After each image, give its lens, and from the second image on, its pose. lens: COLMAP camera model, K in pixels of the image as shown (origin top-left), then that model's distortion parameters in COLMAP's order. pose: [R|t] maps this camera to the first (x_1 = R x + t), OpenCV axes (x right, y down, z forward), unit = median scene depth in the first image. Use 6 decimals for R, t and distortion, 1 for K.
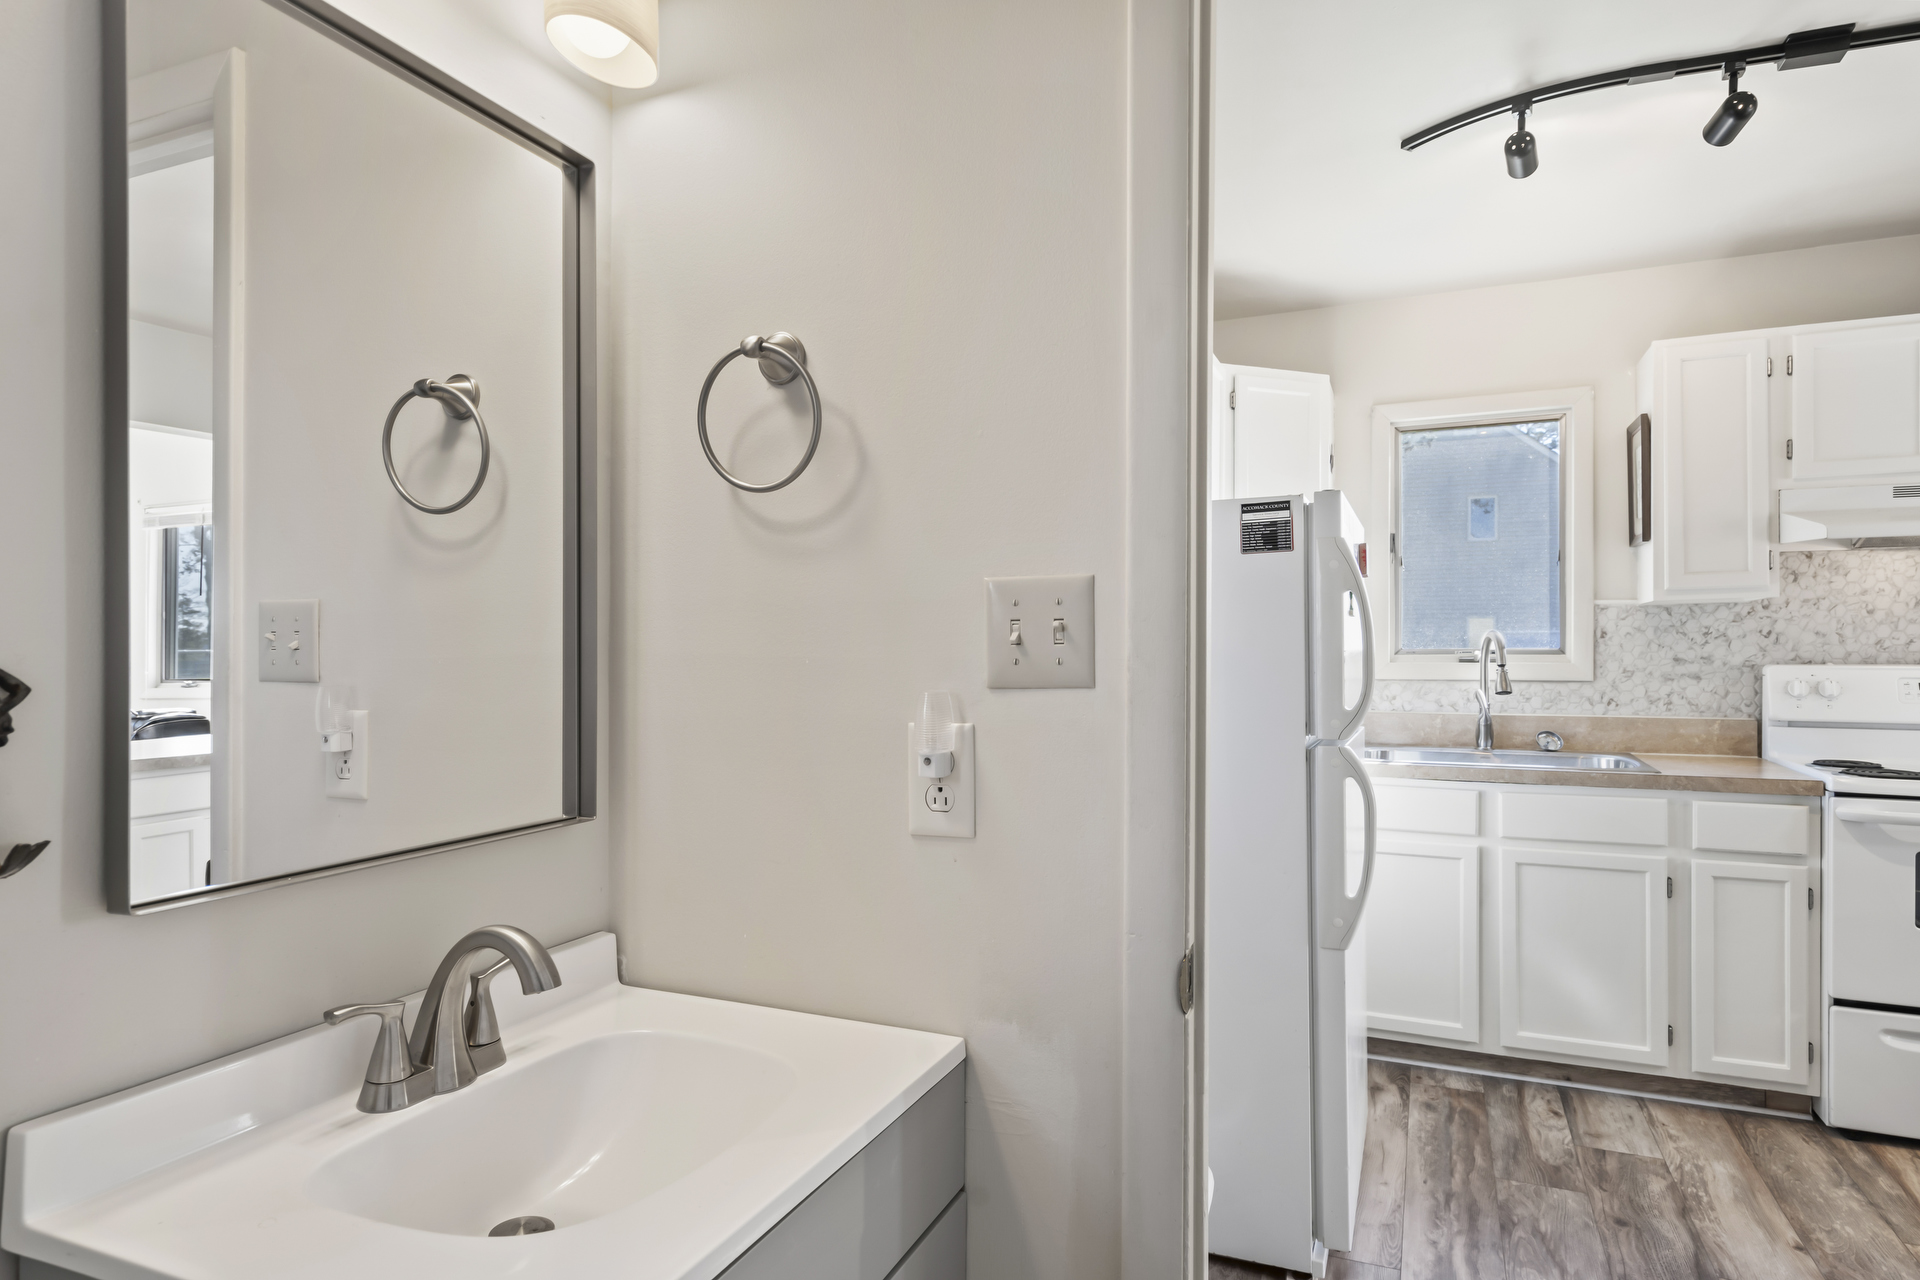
lens RADIAL K [[1084.2, 0, 959.4], [0, 1084.2, 662.9], [0, 0, 1]] dist [0.008817, 0.001242]
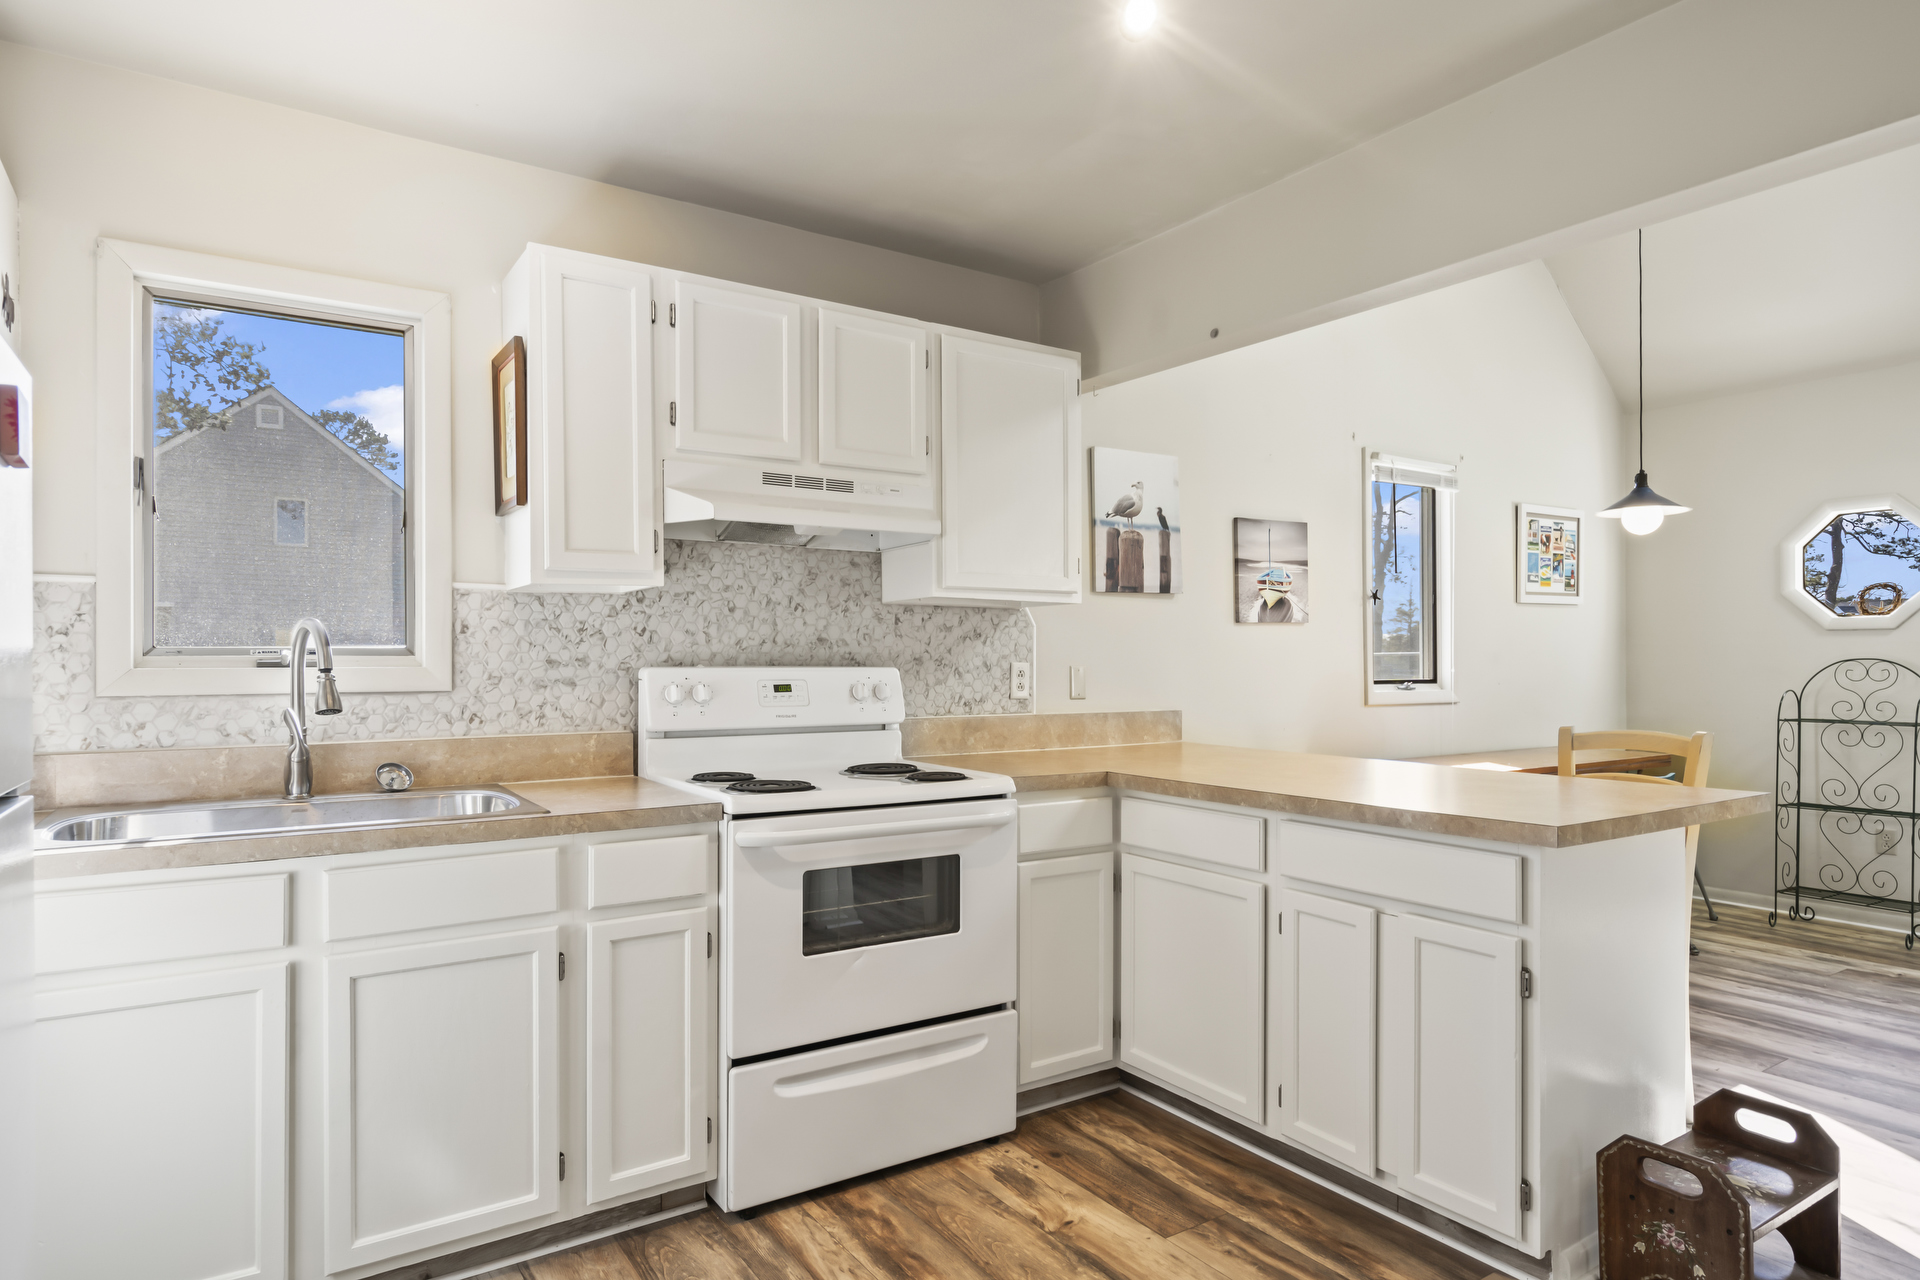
lens RADIAL K [[1089.9, 0, 960.6], [0, 1089.9, 653.0], [0, 0, 1]] dist [0.005309, 0.000012]
pose [[0.541511, 0.006820, 0.840666, 0.152607], [0.010927, 0.999826, -0.015150, 0.006248], [-0.840622, 0.017390, 0.541342, 0.321683]]
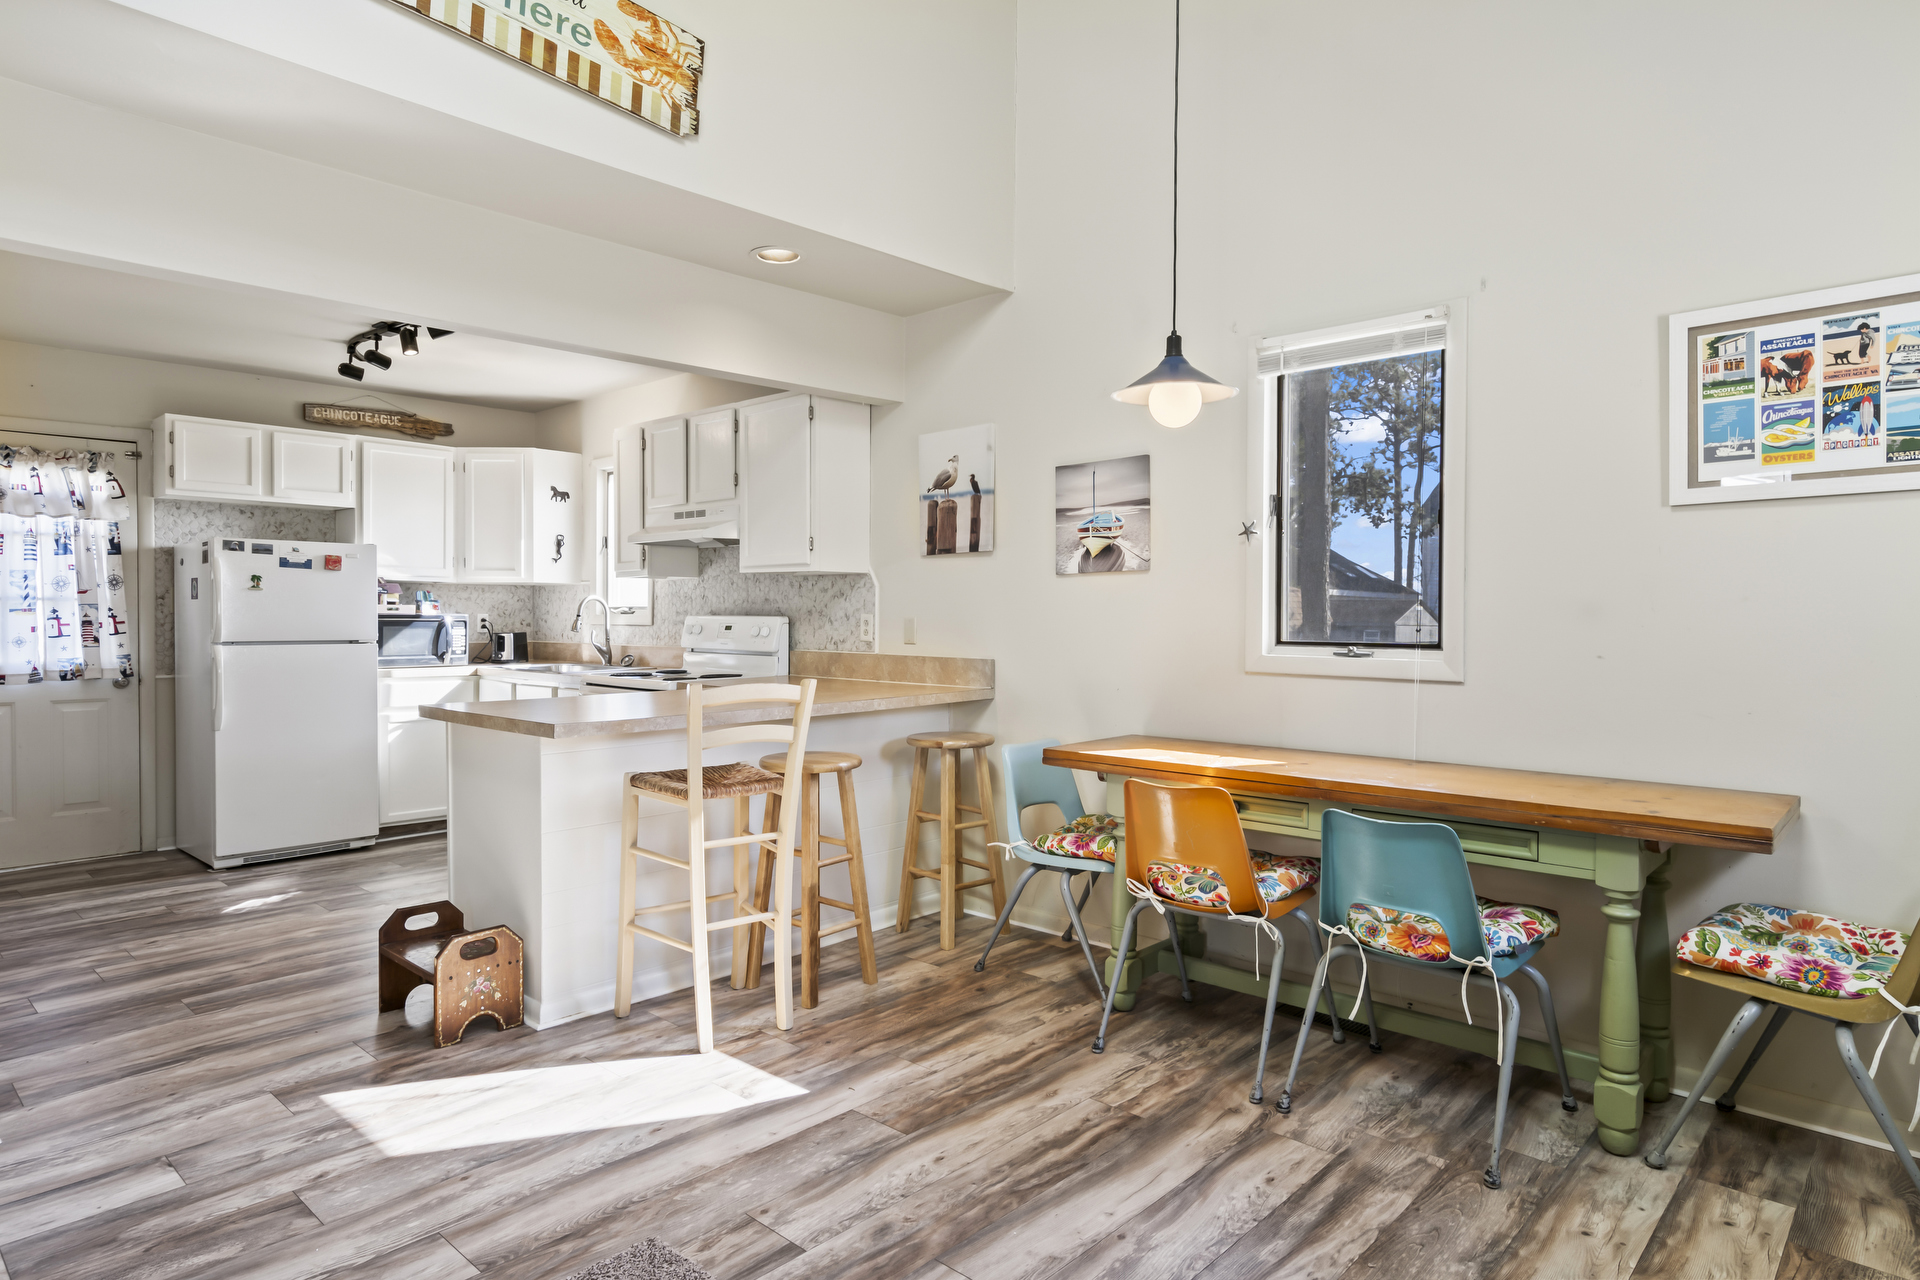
lens RADIAL K [[1127.9, 0, 955.6], [0, 1127.9, 620.5], [0, 0, 1]] dist [0.006251, 0.002163]
pose [[0.941321, 0.004058, -0.337489, 1.759931], [-0.004568, 0.999989, -0.000715, 0.008991], [0.337483, 0.002215, 0.941329, -0.531941]]
